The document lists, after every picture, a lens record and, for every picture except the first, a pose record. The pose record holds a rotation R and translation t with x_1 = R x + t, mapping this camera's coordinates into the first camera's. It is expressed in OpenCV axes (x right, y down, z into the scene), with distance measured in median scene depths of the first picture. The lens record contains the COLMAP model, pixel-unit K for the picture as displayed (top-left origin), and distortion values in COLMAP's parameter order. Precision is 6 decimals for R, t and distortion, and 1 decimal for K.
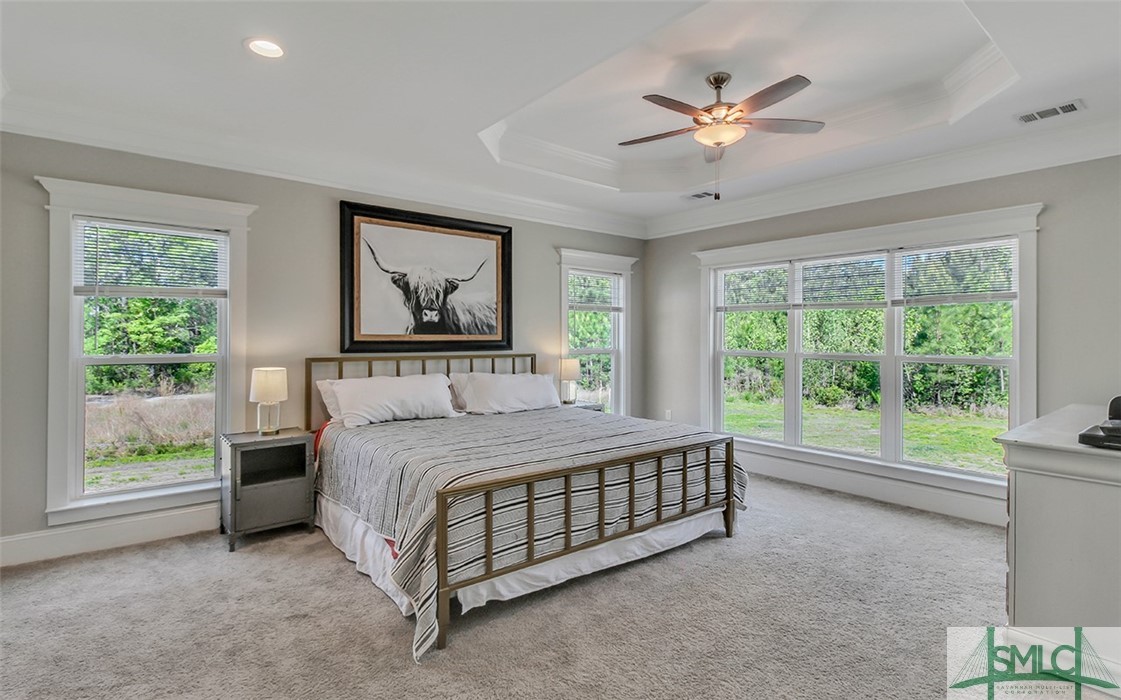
lens RADIAL K [[543.7, 0, 569.8], [0, 543.7, 332.4], [0, 0, 1]] dist [0.000567, -0.000531]
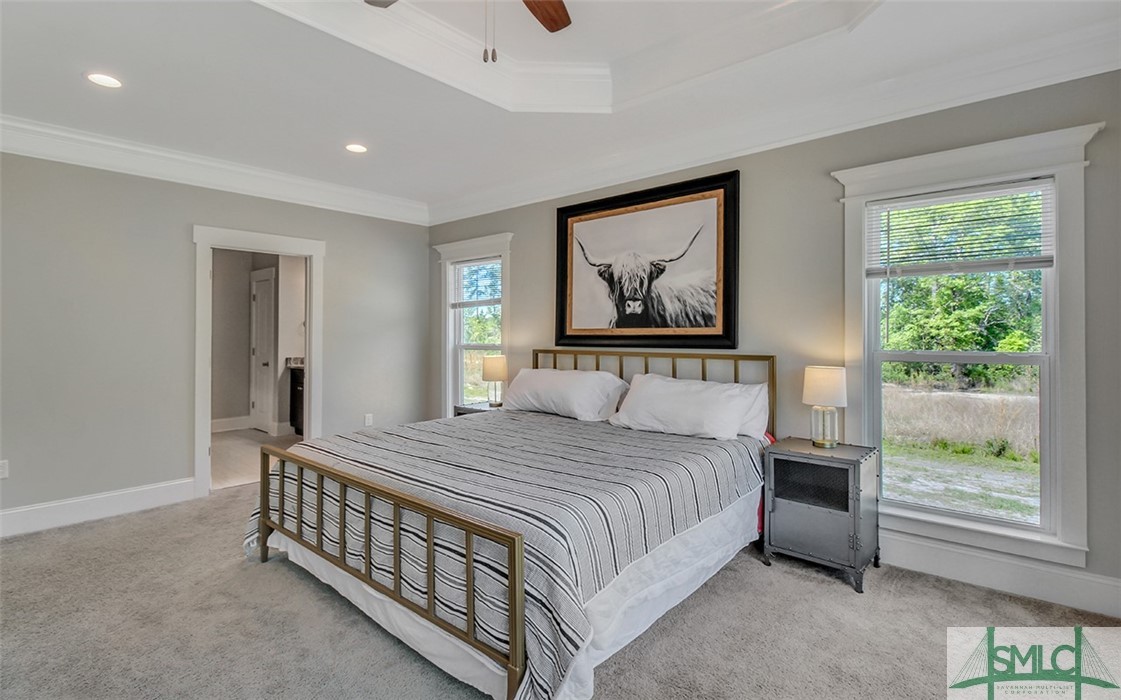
lens RADIAL K [[543.7, 0, 569.8], [0, 543.7, 332.4], [0, 0, 1]] dist [0.000567, -0.000531]
pose [[0.144103, -0.002801, -0.989559, 0.592148], [0.012653, 0.999919, -0.000988, 0.010281], [0.989482, -0.012378, 0.144127, 0.751216]]
